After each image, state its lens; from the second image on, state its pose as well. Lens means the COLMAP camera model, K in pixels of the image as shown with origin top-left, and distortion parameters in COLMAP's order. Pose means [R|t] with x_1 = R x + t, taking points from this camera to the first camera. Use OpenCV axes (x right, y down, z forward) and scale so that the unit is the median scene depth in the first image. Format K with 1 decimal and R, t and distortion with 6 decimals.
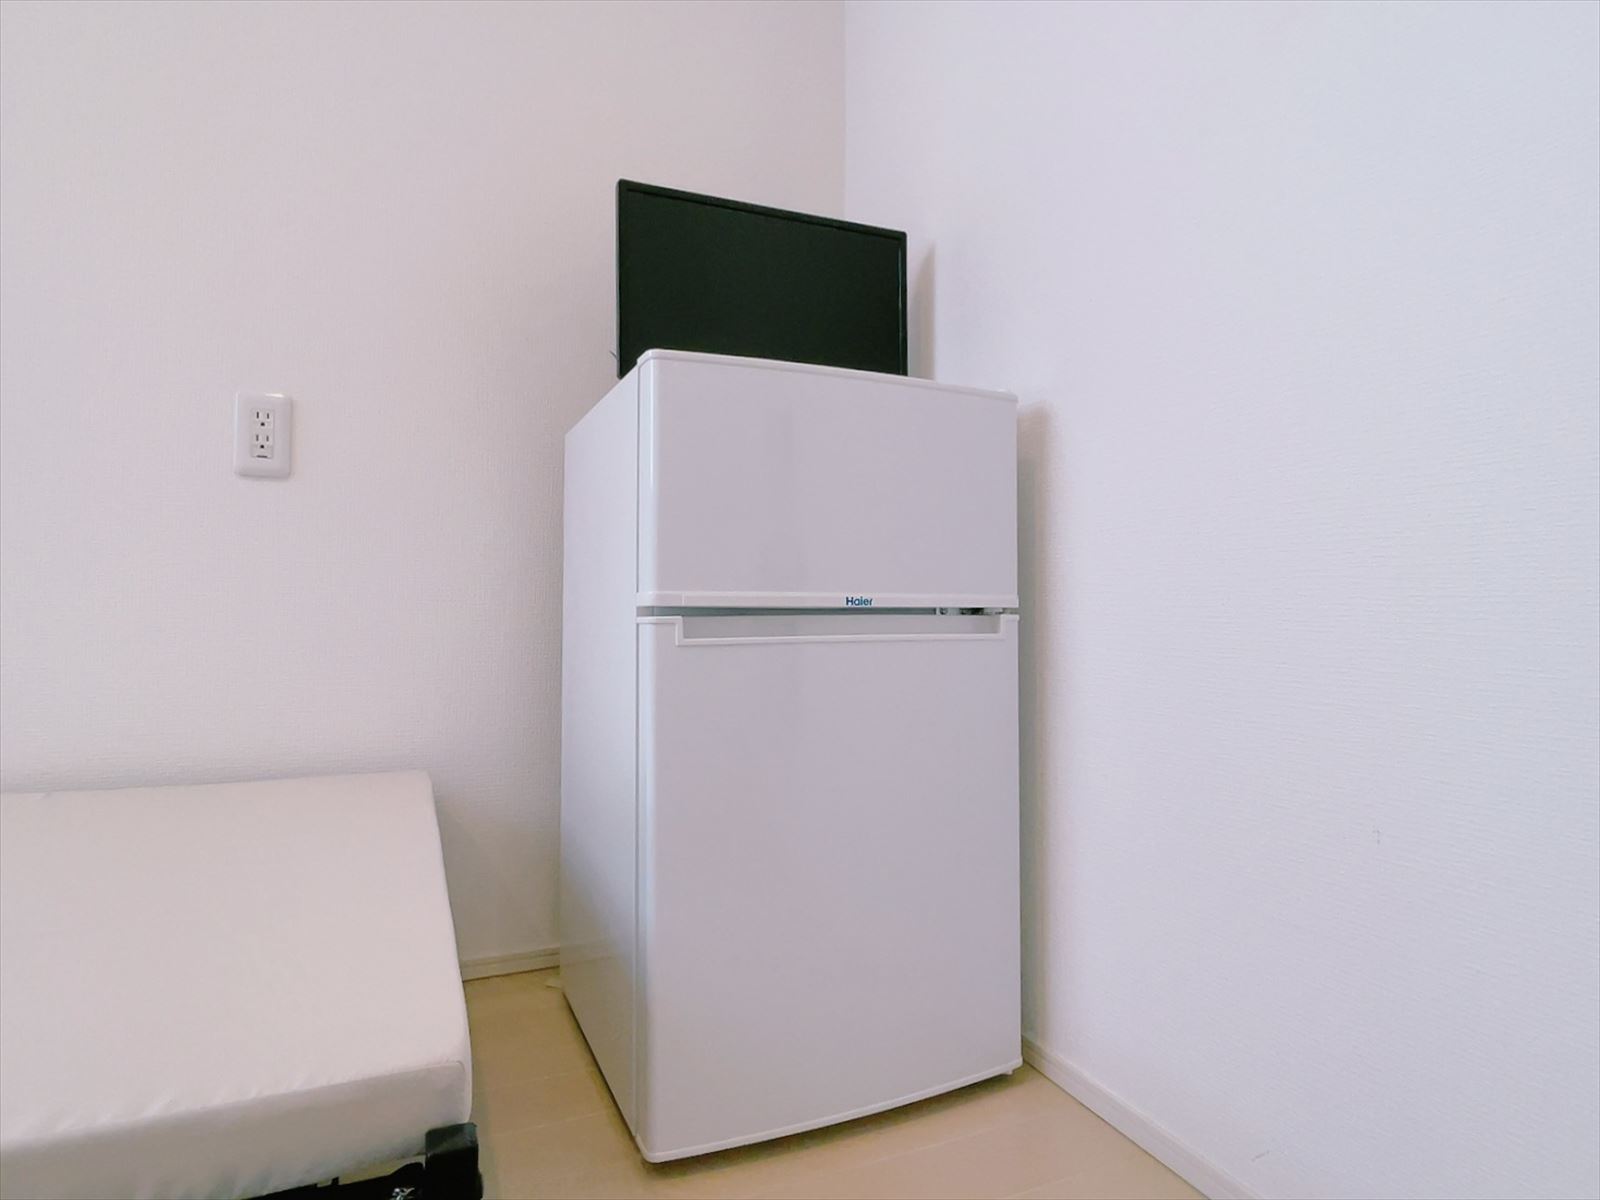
lens RADIAL K [[874.6, 0, 780.5], [0, 874.6, 552.7], [0, 0, 1]] dist [-0.008293, -0.001711]
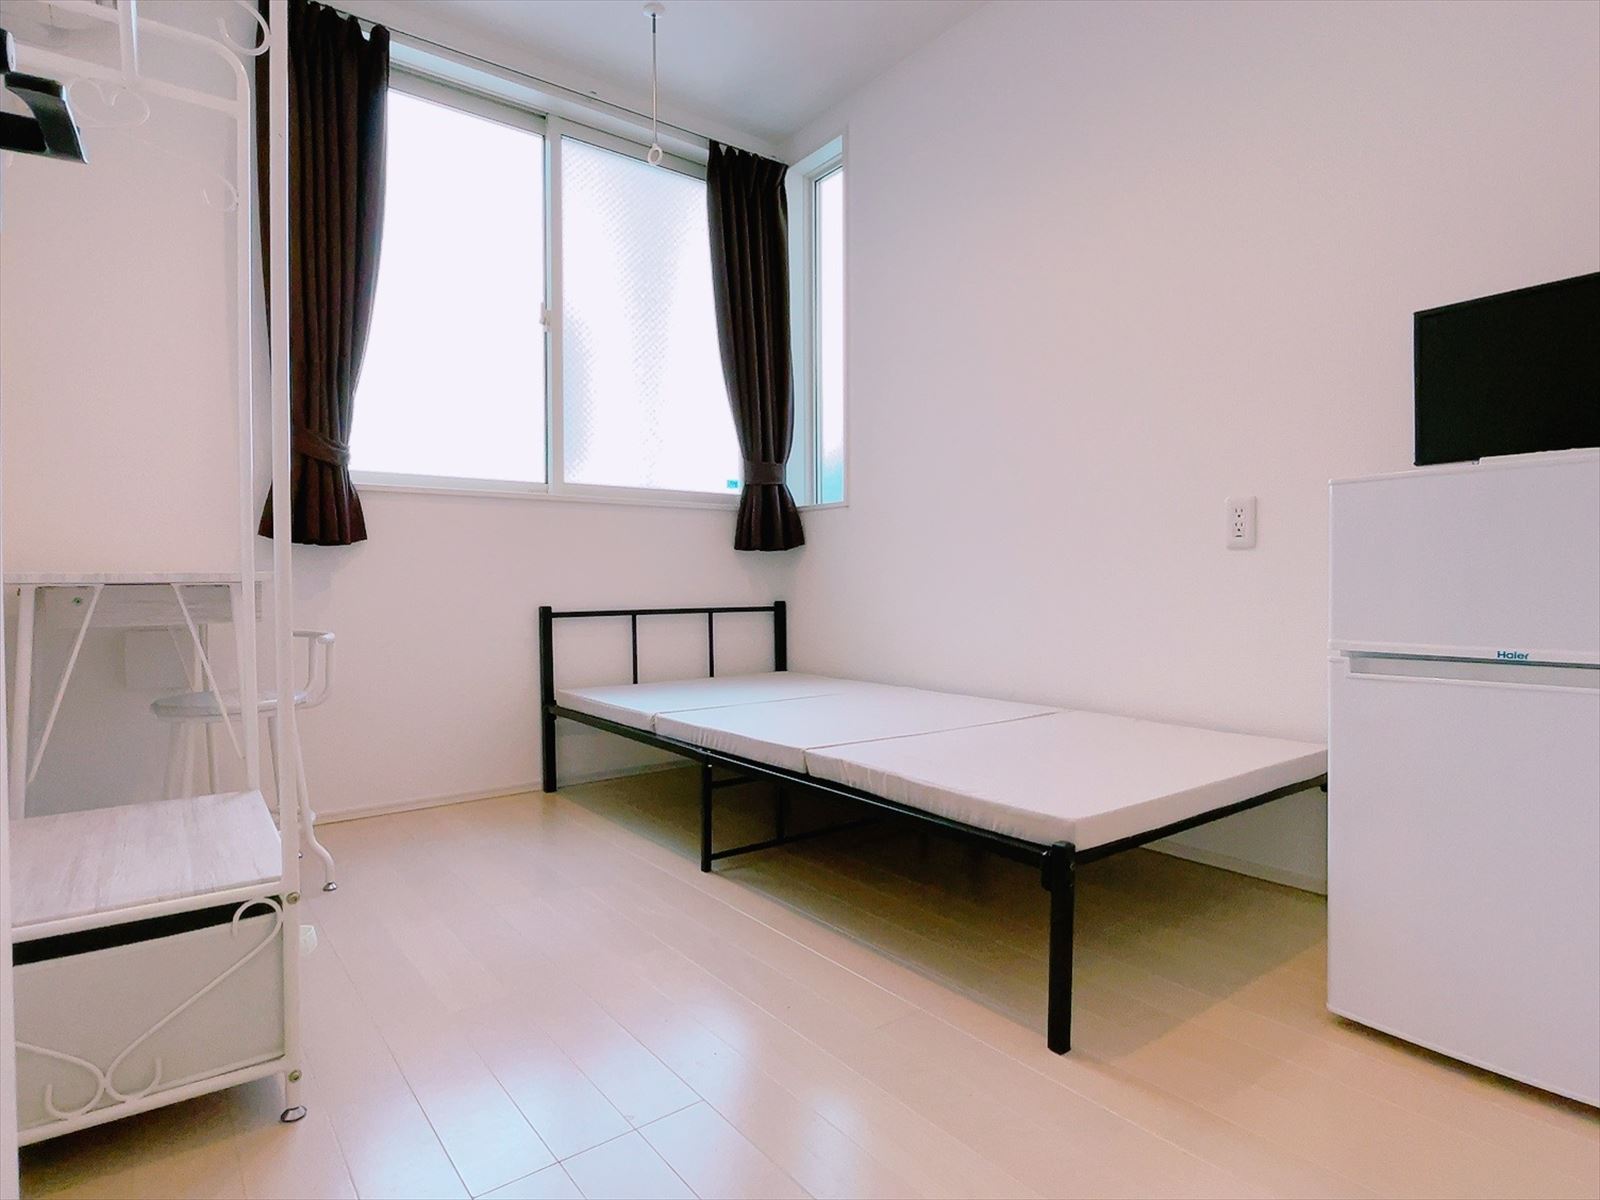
lens RADIAL K [[874.6, 0, 801.4], [0, 874.6, 596.8], [0, 0, 1]] dist [-0.008293, -0.001711]
pose [[0.256347, 0.020086, -0.966376, 0.775271], [0.035594, 0.998910, 0.030205, -0.075732], [0.965929, -0.042140, 0.255352, -0.210451]]
